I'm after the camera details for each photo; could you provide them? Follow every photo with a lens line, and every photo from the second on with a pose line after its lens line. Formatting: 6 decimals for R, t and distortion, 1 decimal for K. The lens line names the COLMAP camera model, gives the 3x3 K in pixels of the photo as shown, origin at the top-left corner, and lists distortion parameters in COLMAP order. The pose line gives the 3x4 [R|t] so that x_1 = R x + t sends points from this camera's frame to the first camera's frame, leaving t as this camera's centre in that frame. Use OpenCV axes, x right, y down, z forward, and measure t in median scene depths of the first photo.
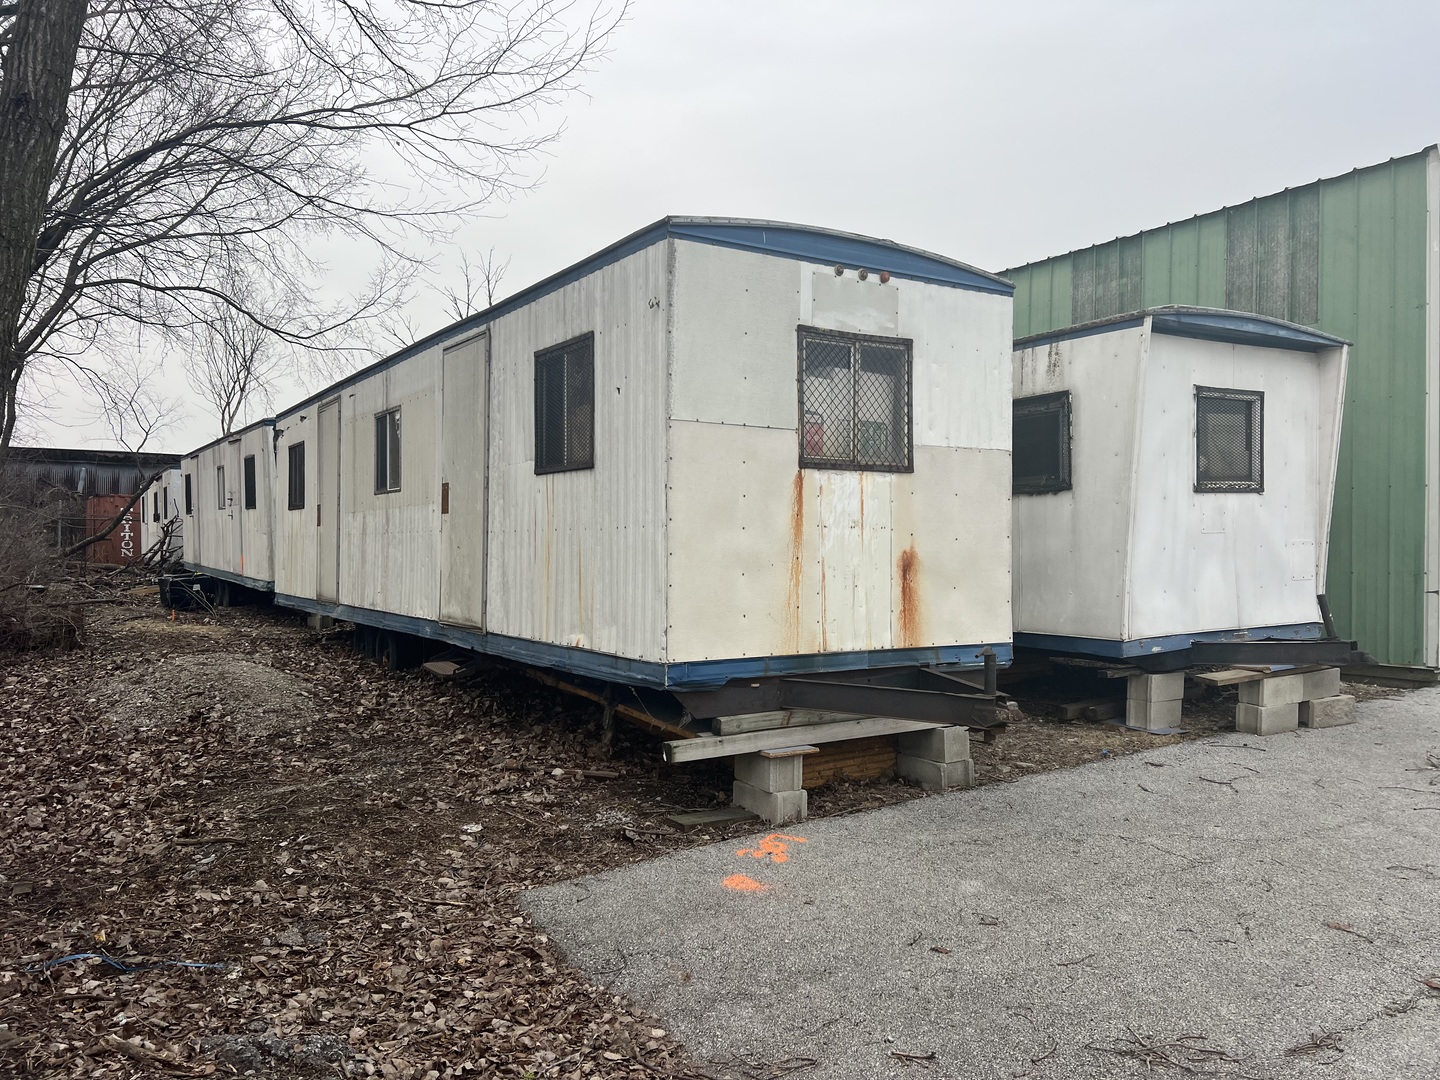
lens RADIAL K [[1078.9, 0, 725.7], [0, 1078.9, 550.4], [0, 0, 1]] dist [0.075847, -0.089325]
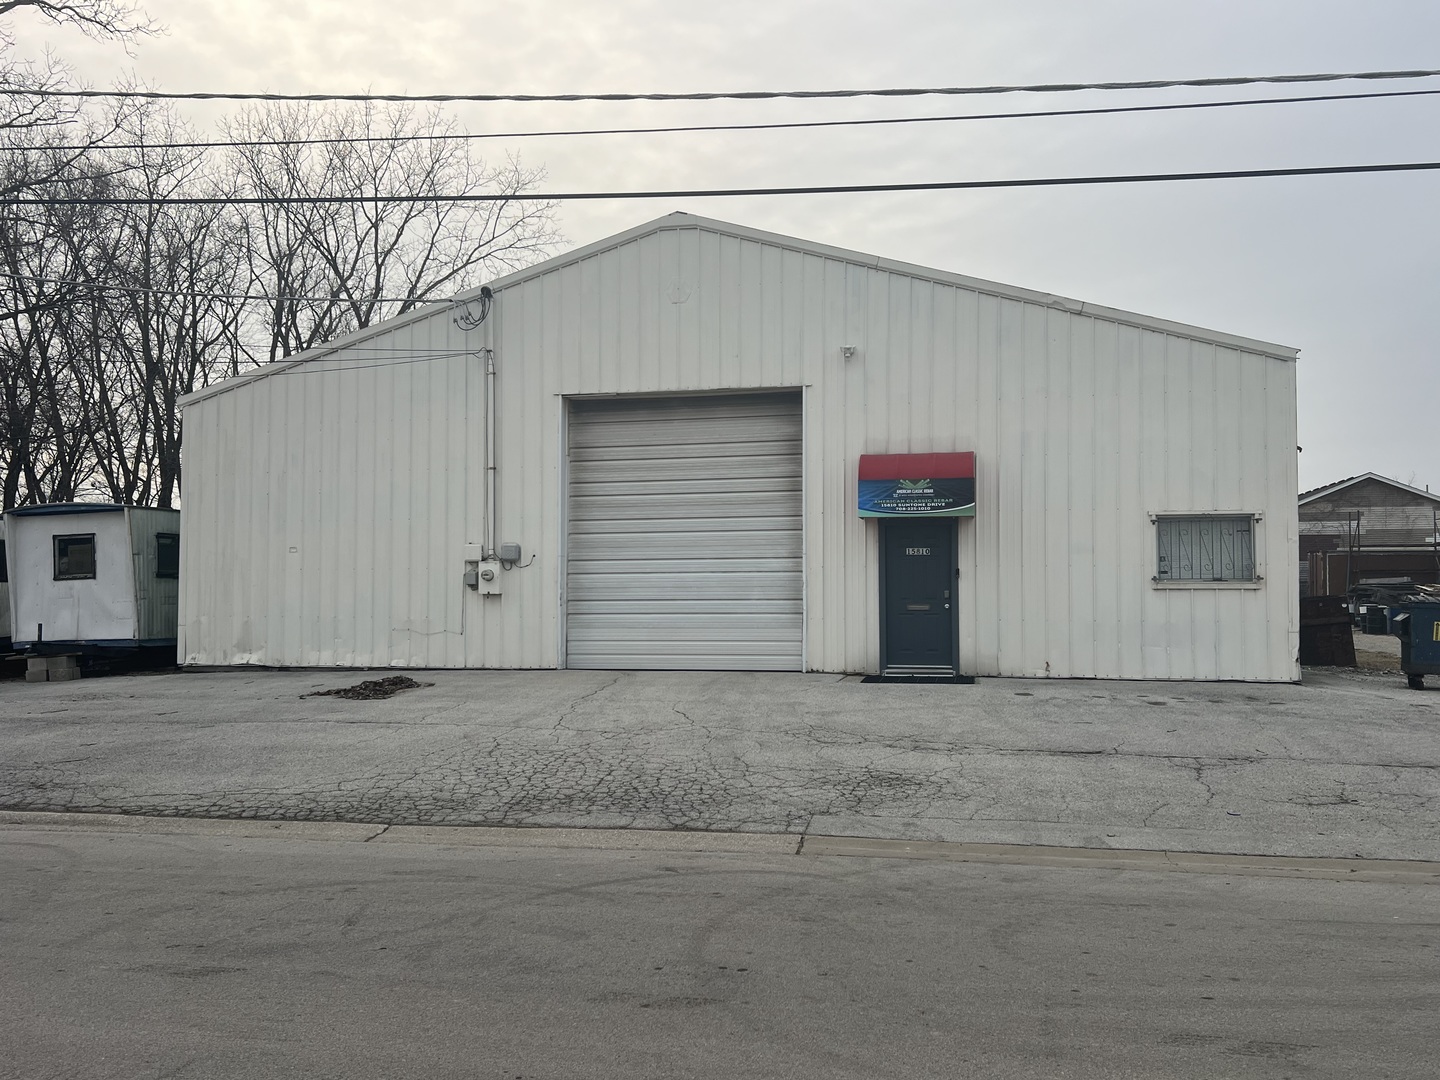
lens RADIAL K [[1200.6, 0, 712.9], [0, 1200.6, 547.1], [0, 0, 1]] dist [0.087427, -0.115788]
pose [[0.697713, -0.042302, -0.715127, 3.291645], [0.010533, 0.998753, -0.048802, 0.017544], [0.716300, 0.026518, 0.697289, 0.190918]]
